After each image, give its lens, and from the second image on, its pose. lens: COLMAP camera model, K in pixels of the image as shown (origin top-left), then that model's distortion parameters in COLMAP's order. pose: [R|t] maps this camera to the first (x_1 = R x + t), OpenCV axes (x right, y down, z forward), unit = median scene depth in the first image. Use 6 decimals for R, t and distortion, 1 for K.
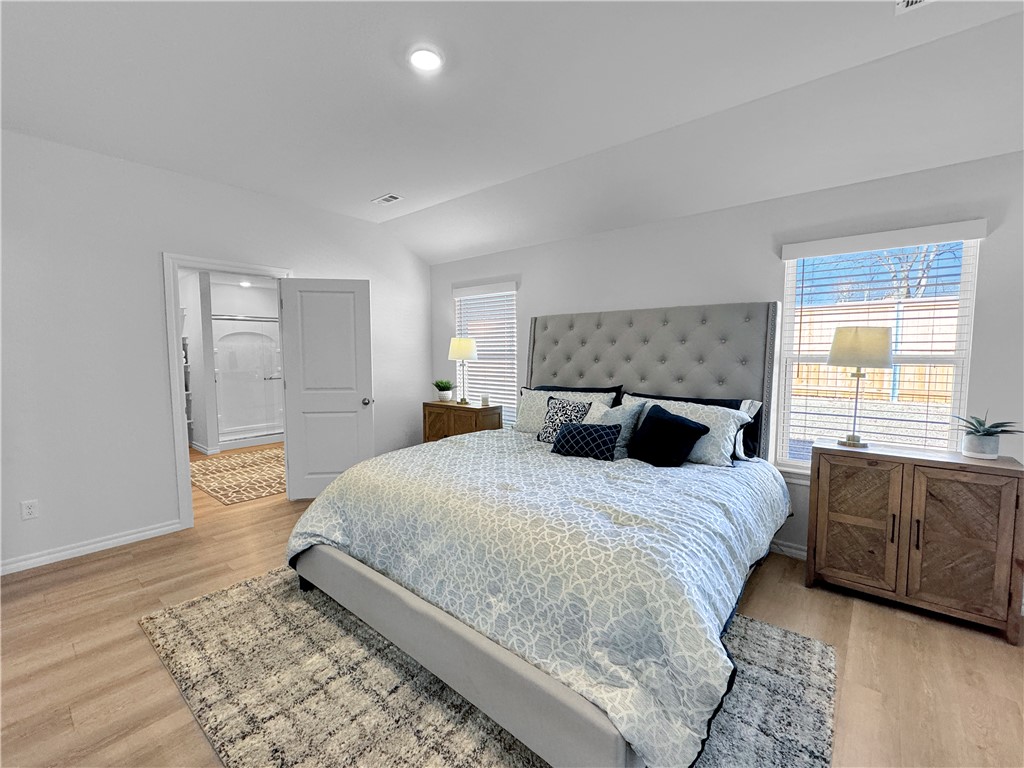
lens RADIAL K [[440.1, 0, 512.0], [0, 440.1, 384.0], [0, 0, 1]] dist [0.000095, 0.000164]
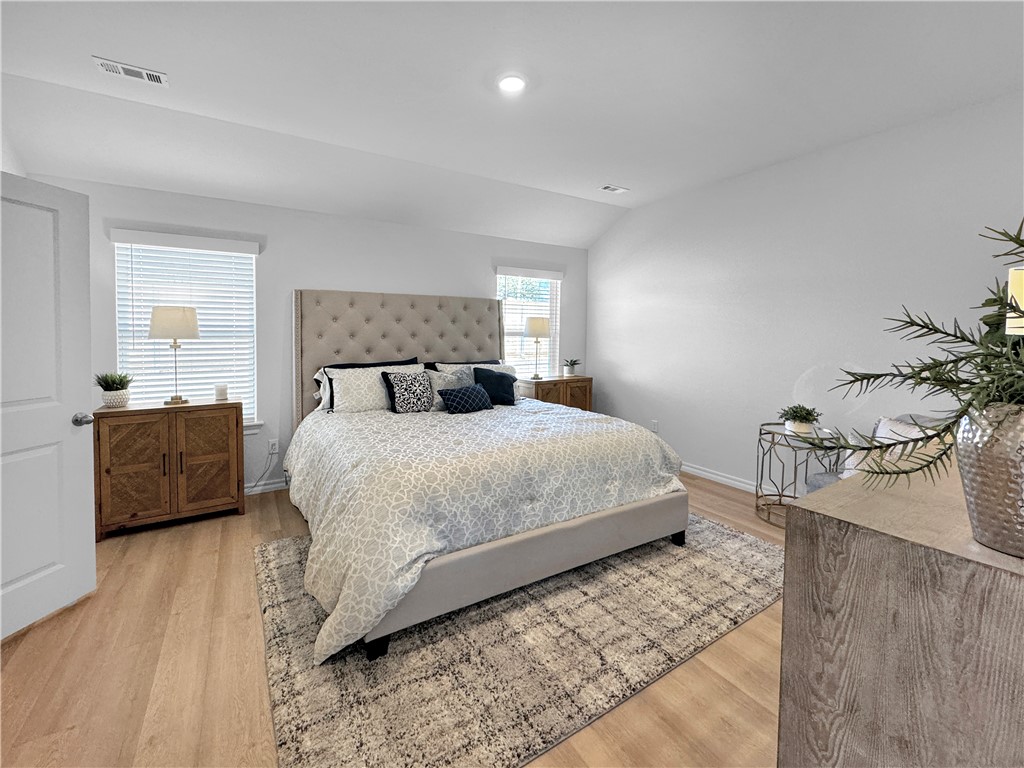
lens RADIAL K [[424.6, 0, 509.0], [0, 424.6, 345.6], [0, 0, 1]] dist [0.000423, 0.000076]
pose [[0.314057, -0.031751, 0.948873, -0.904732], [0.063844, 0.997885, 0.012260, -0.031439], [-0.947255, 0.056730, 0.315420, 0.472088]]
